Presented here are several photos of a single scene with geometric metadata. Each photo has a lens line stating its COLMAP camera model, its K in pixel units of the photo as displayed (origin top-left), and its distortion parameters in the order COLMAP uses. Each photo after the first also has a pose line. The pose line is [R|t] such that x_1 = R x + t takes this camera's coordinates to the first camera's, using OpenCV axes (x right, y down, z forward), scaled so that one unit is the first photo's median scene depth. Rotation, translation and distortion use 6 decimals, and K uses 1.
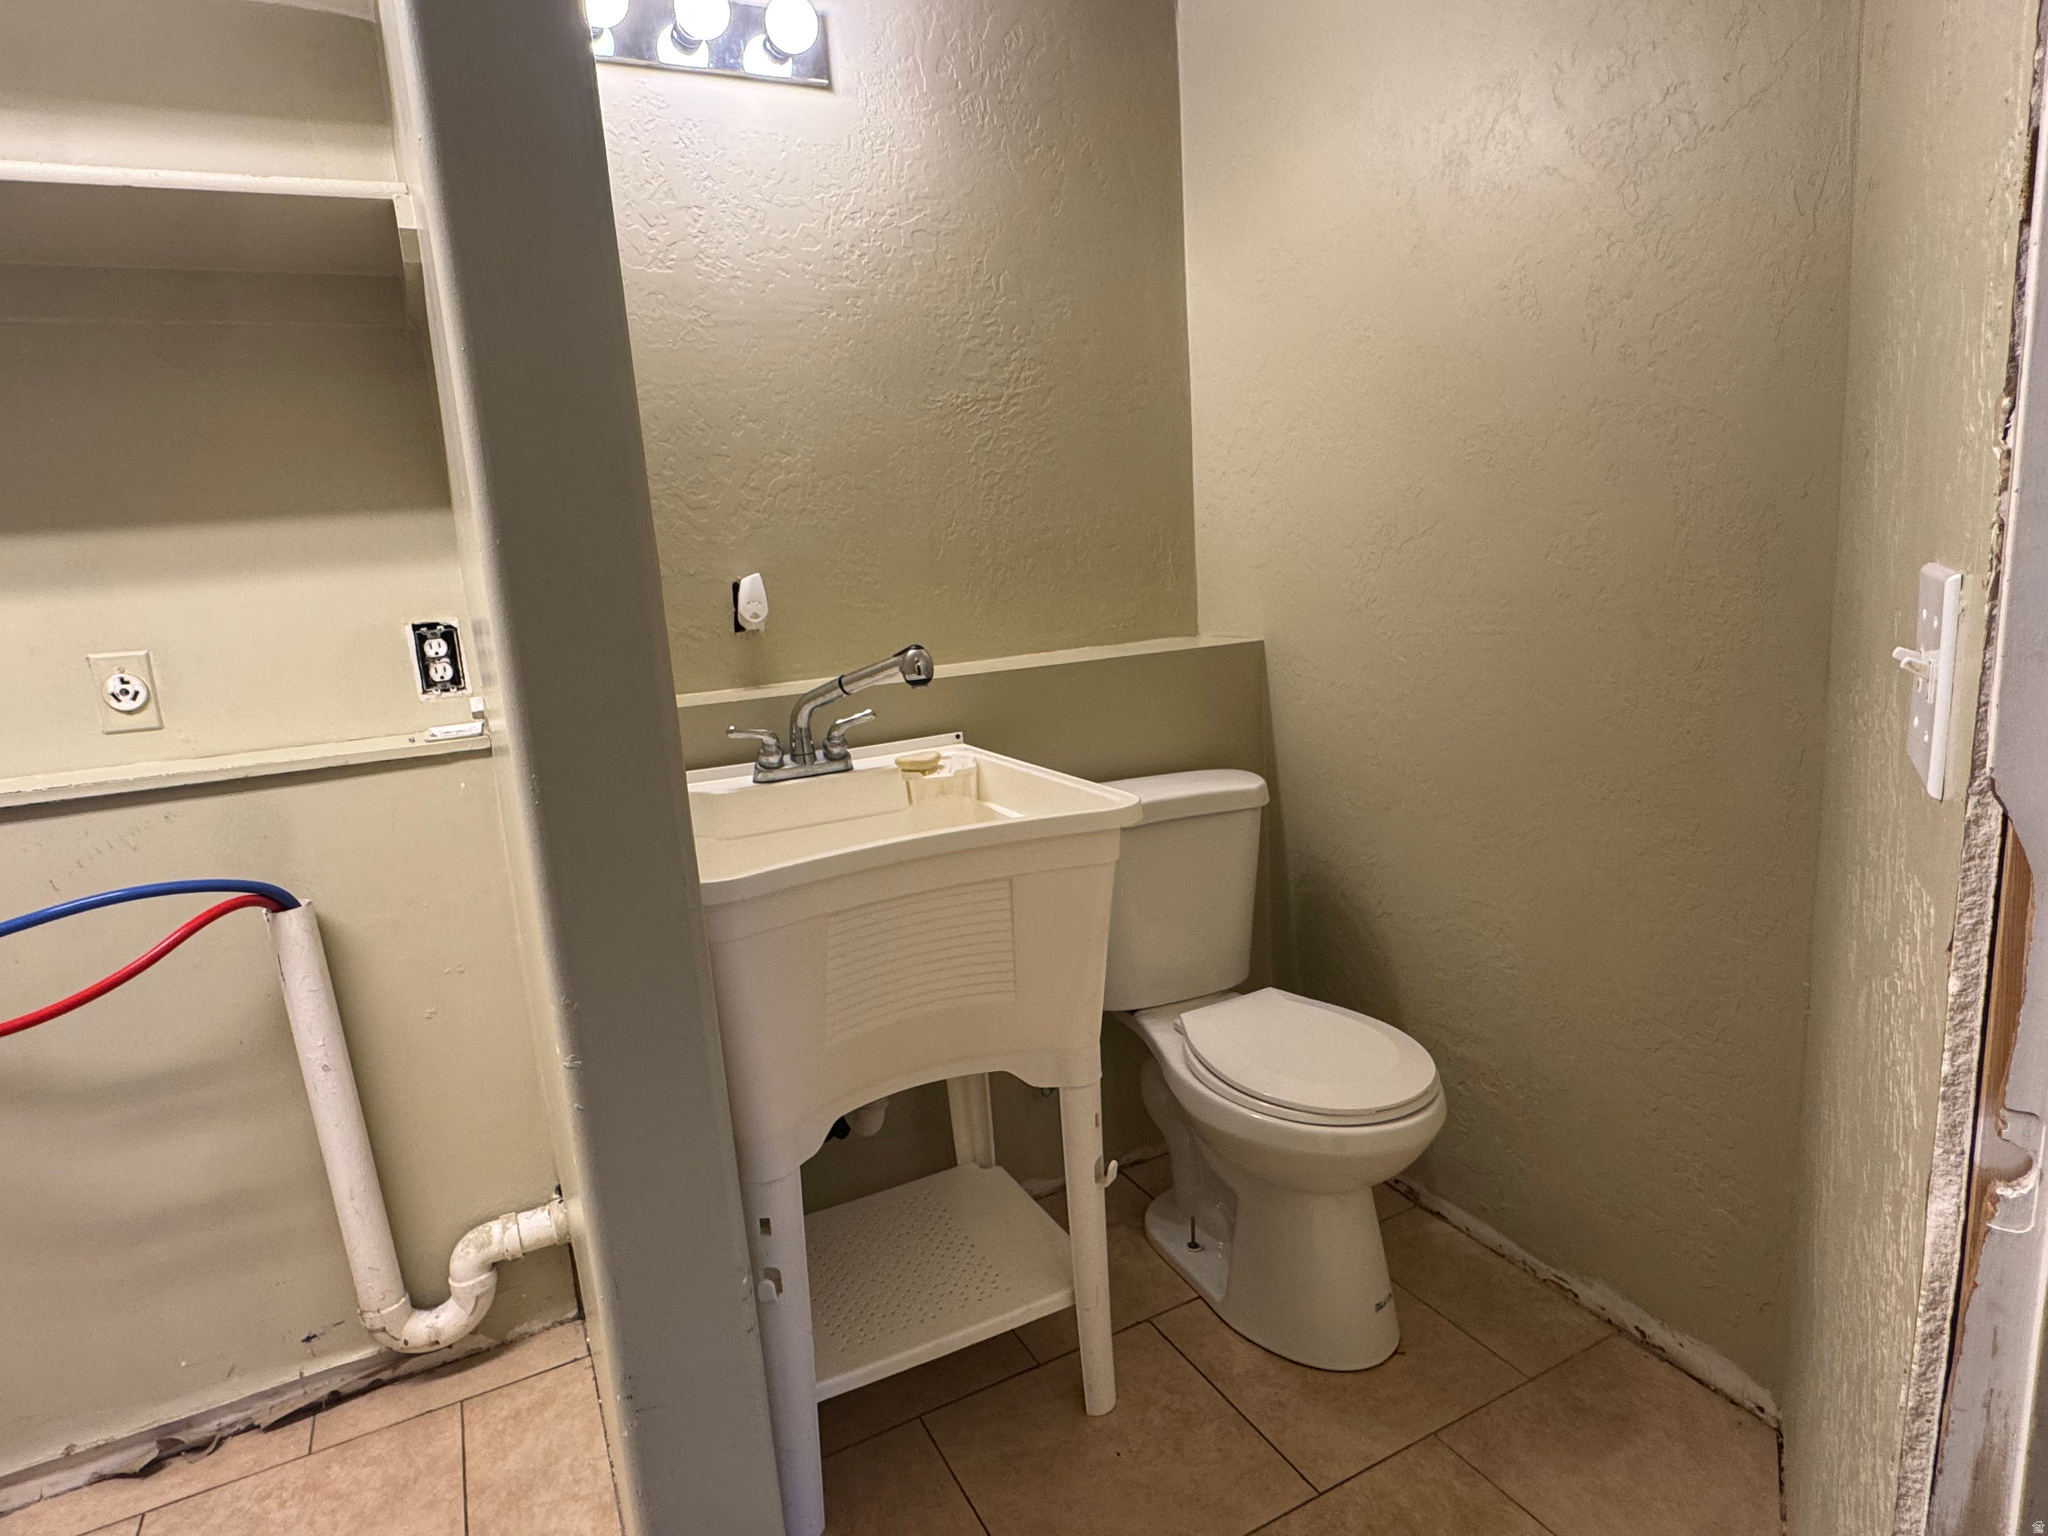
lens RADIAL K [[1115.7, 0, 1020.1], [0, 1115.7, 767.4], [0, 0, 1]] dist [0.001718, -0.000892]
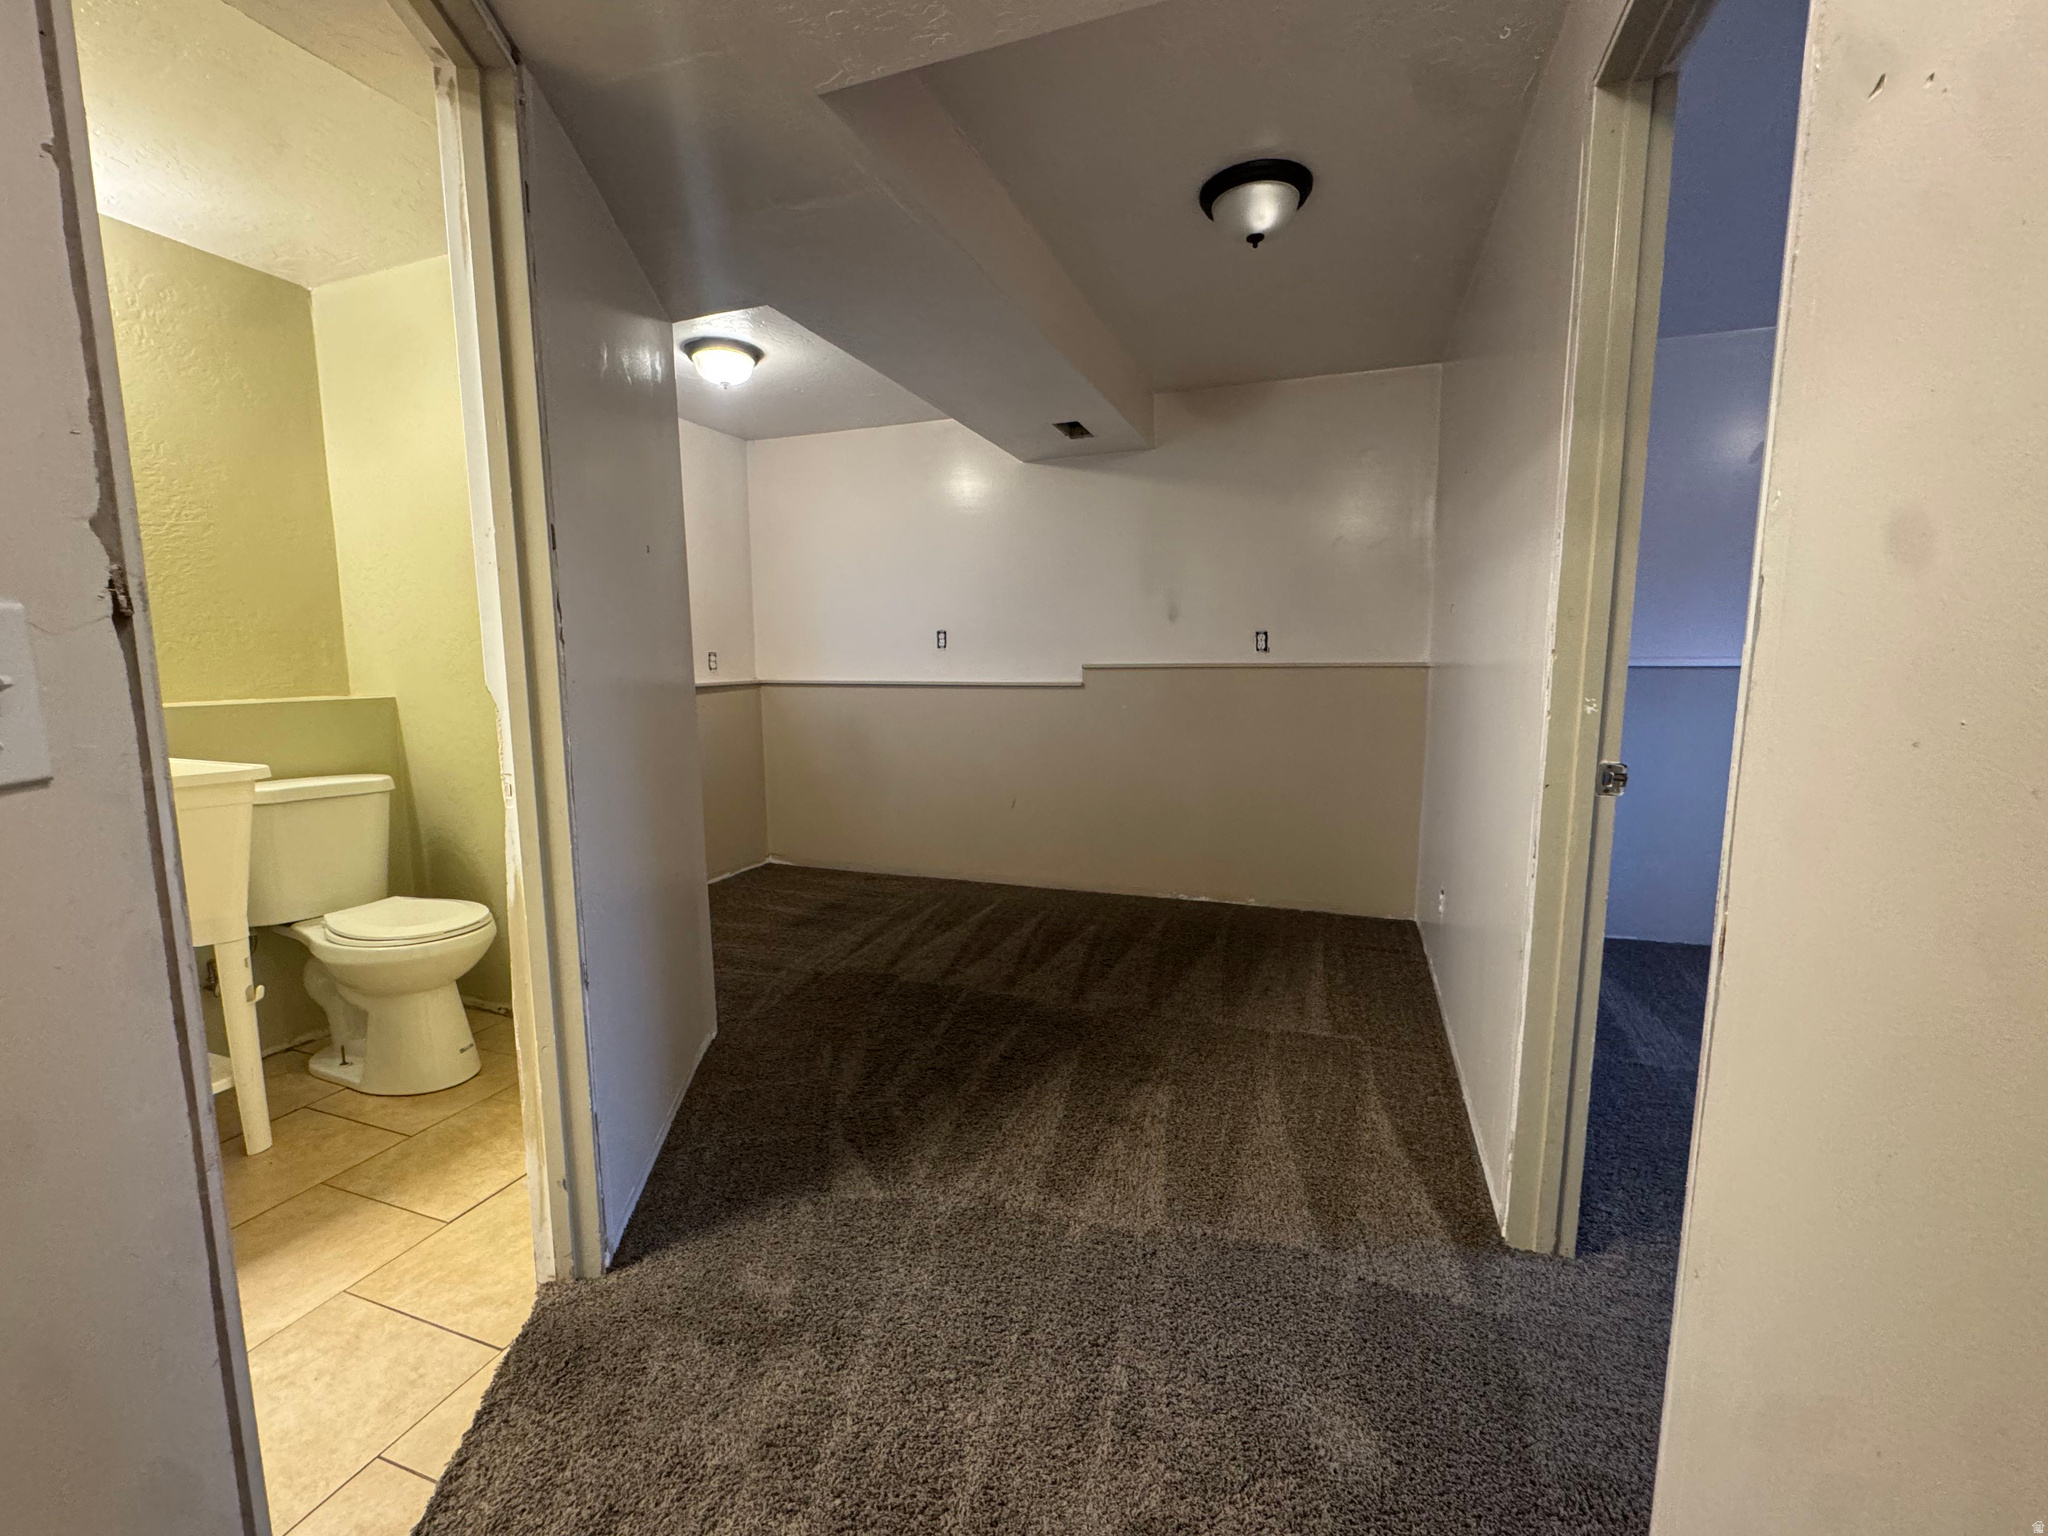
lens RADIAL K [[813.5, 0, 981.5], [0, 813.5, 749.2], [0, 0, 1]] dist [-0.002069, 0.000489]
pose [[0.731028, -0.021704, 0.682002, 0.045765], [0.084521, 0.994677, -0.058943, 0.146651], [-0.677093, 0.100733, 0.728971, -0.611281]]
